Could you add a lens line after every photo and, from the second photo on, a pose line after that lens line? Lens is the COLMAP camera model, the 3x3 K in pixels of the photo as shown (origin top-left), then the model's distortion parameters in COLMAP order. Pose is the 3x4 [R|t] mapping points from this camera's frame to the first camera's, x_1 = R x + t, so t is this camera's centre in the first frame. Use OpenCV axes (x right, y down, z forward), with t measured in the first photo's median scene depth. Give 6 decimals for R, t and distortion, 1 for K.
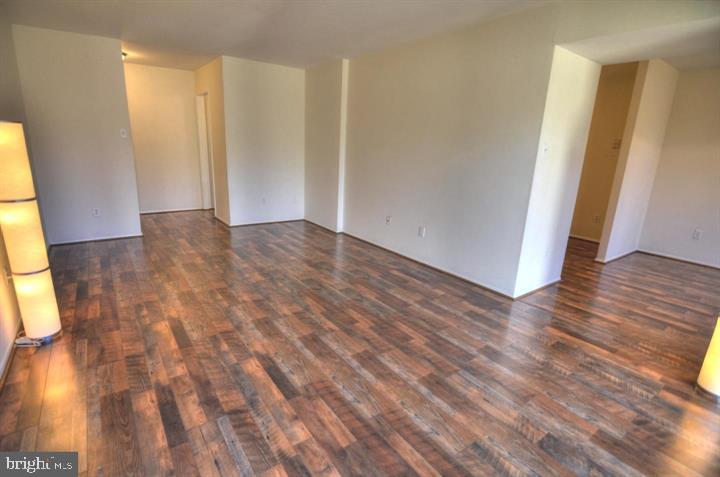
lens RADIAL K [[353.3, 0, 352.9], [0, 353.3, 237.6], [0, 0, 1]] dist [-0.006087, -0.002041]
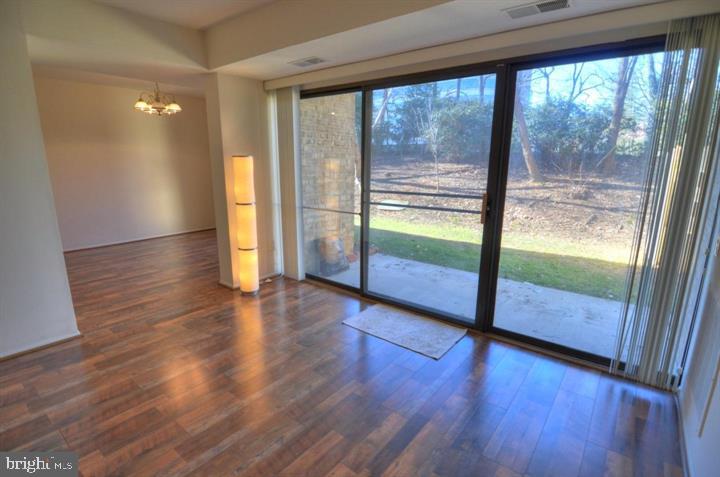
lens RADIAL K [[353.3, 0, 354.7], [0, 353.3, 237.3], [0, 0, 1]] dist [-0.006087, -0.002041]
pose [[-0.262789, -0.243885, 0.933521, -0.791614], [0.229426, 0.923982, 0.305976, -0.266393], [-0.937180, 0.294581, -0.186859, 0.864177]]
